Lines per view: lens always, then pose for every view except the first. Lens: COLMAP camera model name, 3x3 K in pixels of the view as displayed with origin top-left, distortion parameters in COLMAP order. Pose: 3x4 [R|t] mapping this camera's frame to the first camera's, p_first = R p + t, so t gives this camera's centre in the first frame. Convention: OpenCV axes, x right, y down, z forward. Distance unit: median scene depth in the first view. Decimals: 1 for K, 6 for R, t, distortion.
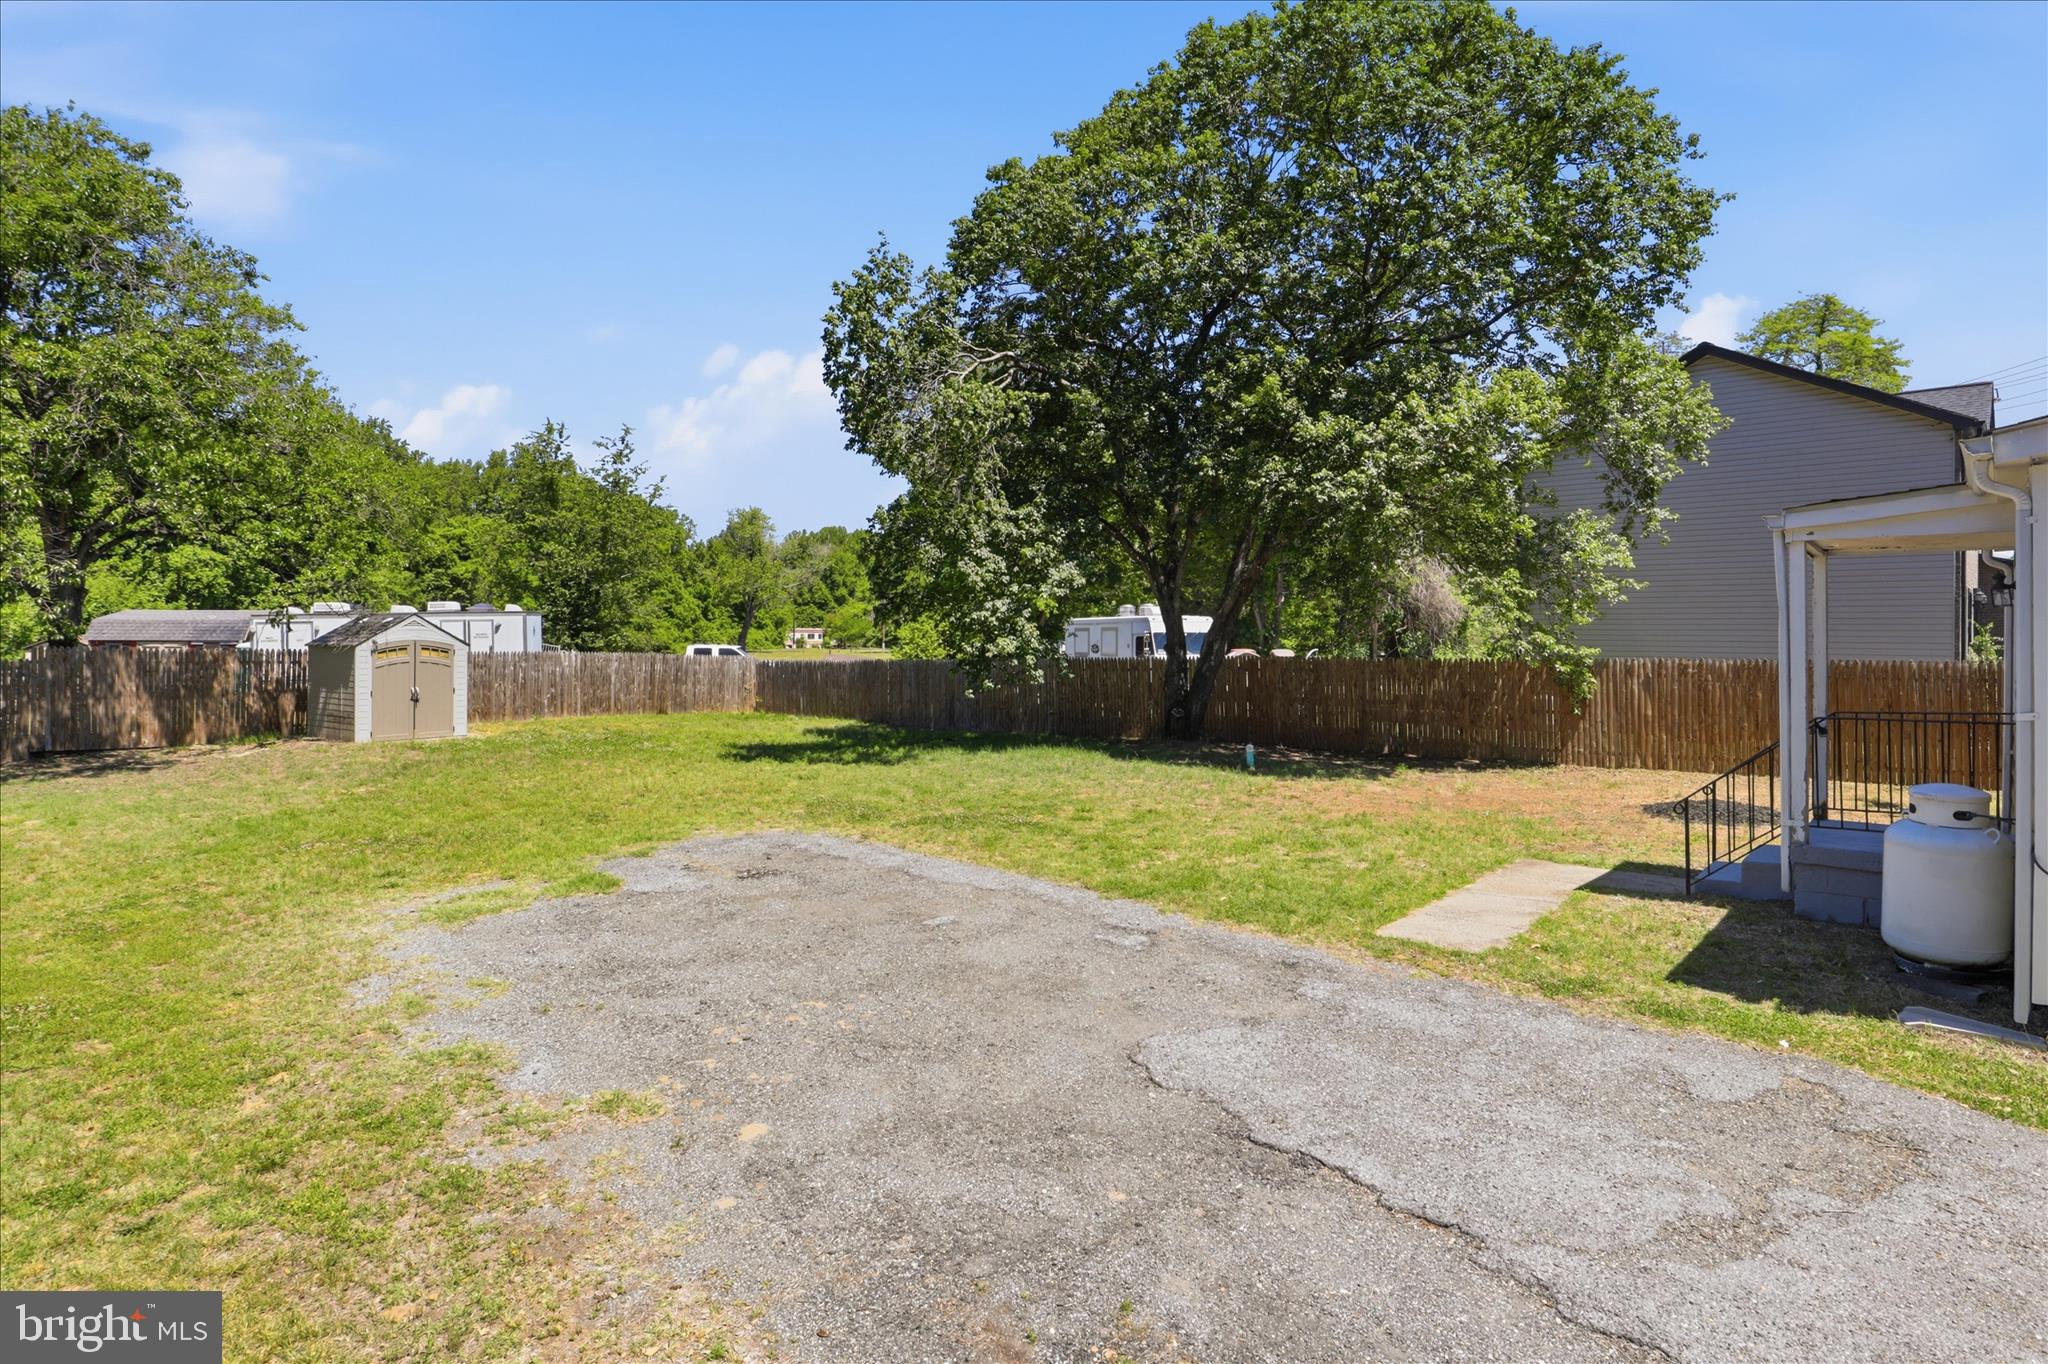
lens RADIAL K [[1034.5, 0, 1028.2], [0, 1034.5, 674.5], [0, 0, 1]] dist [-0.059679, 0.025822]
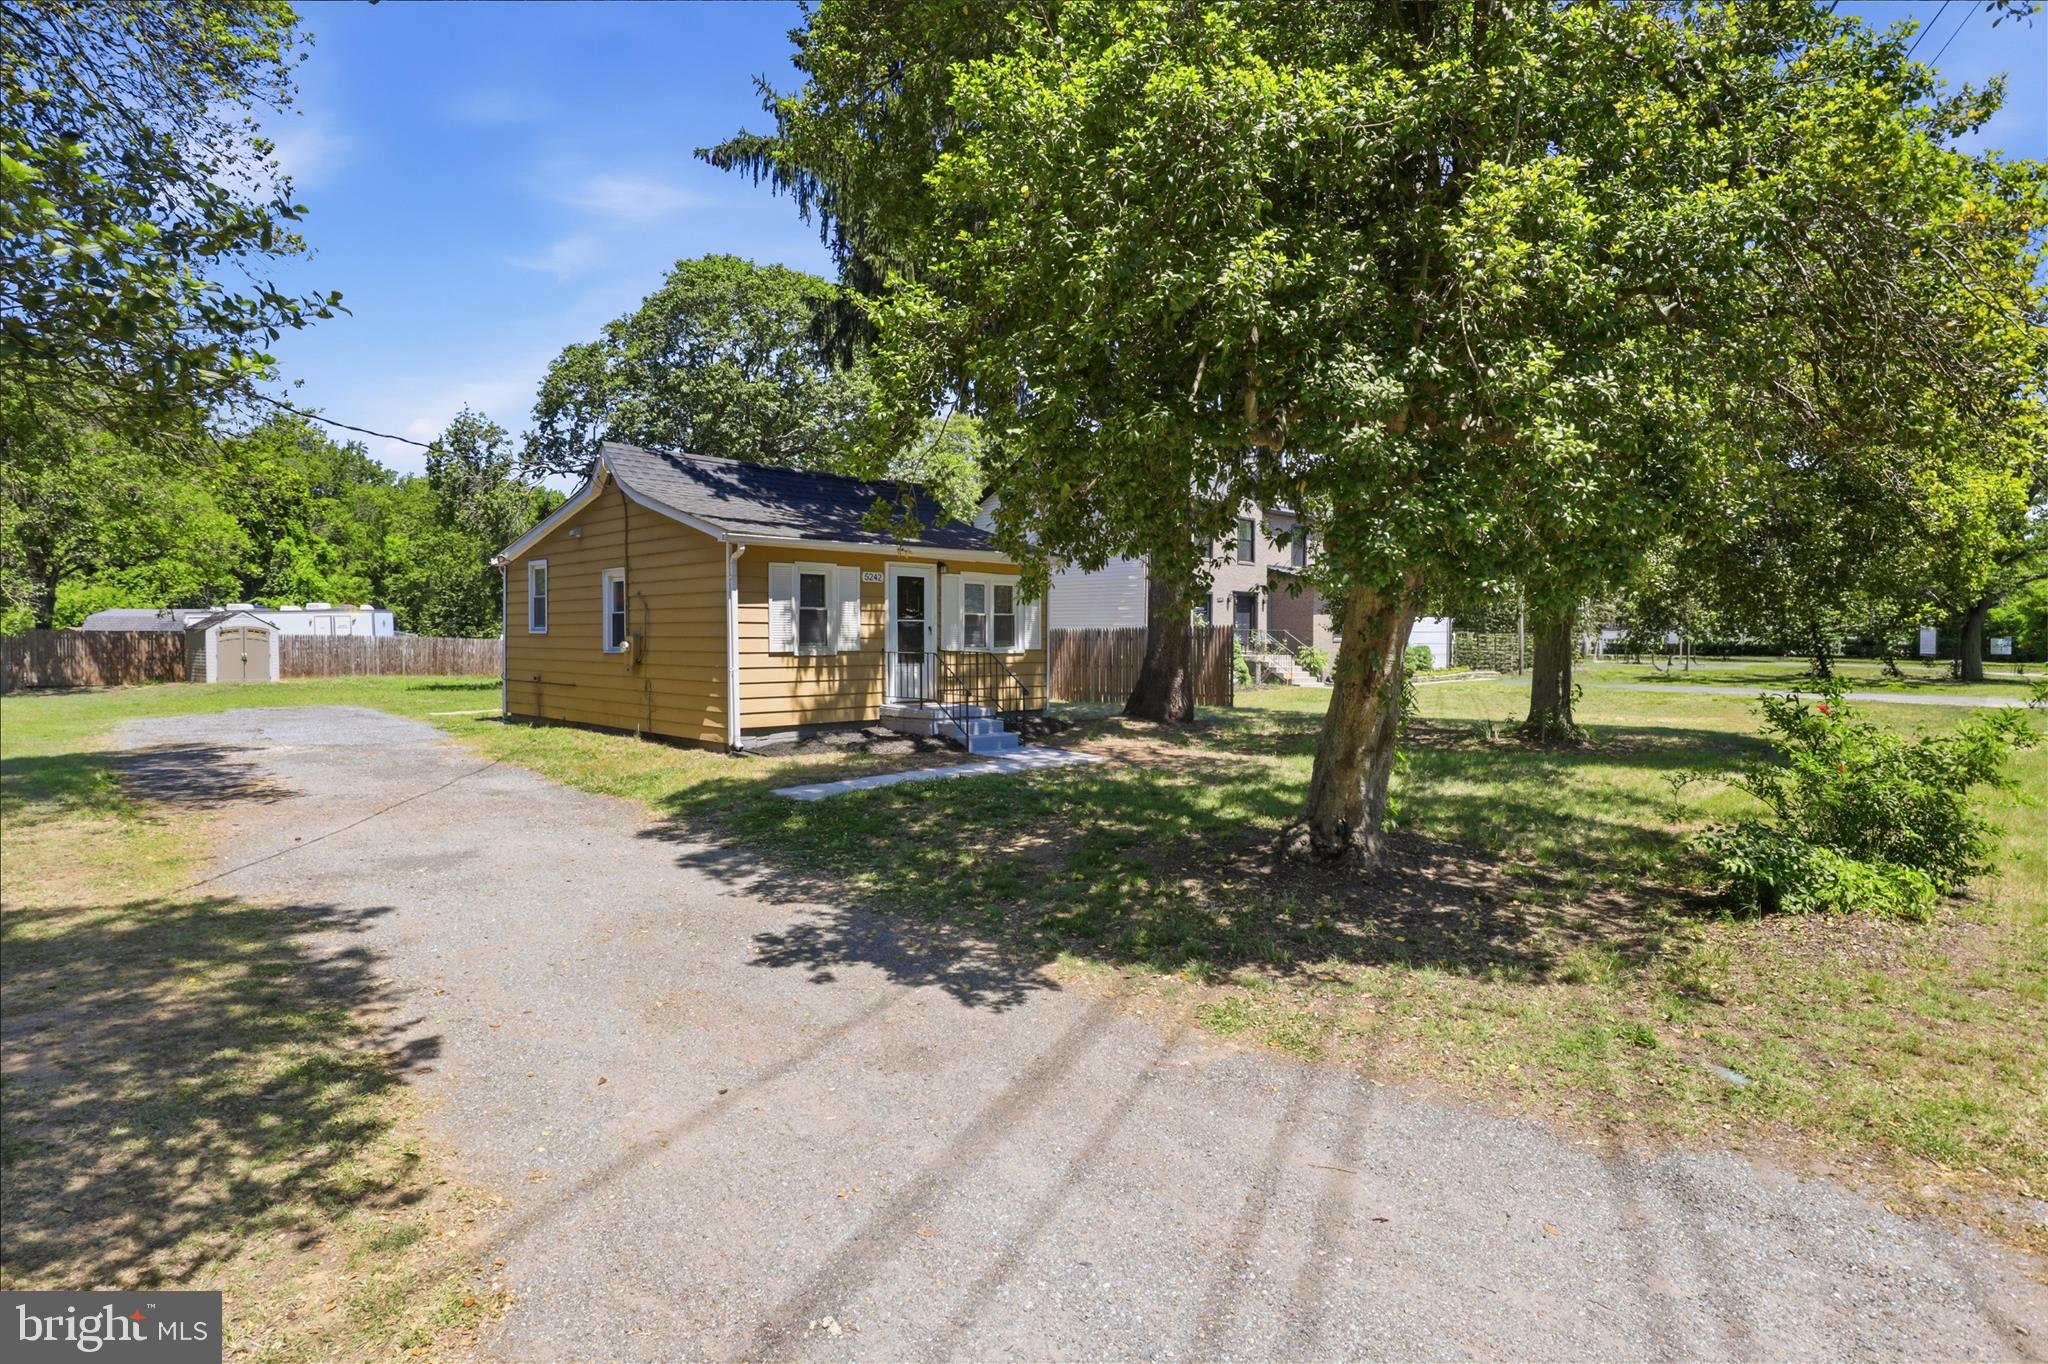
lens RADIAL K [[1034.5, 0, 1028.2], [0, 1034.5, 674.5], [0, 0, 1]] dist [-0.059679, 0.025822]
pose [[0.999819, -0.000353, -0.018999, 0.583236], [0.000368, 1.000000, 0.000772, 0.037074], [0.018999, -0.000778, 0.999819, -0.530549]]
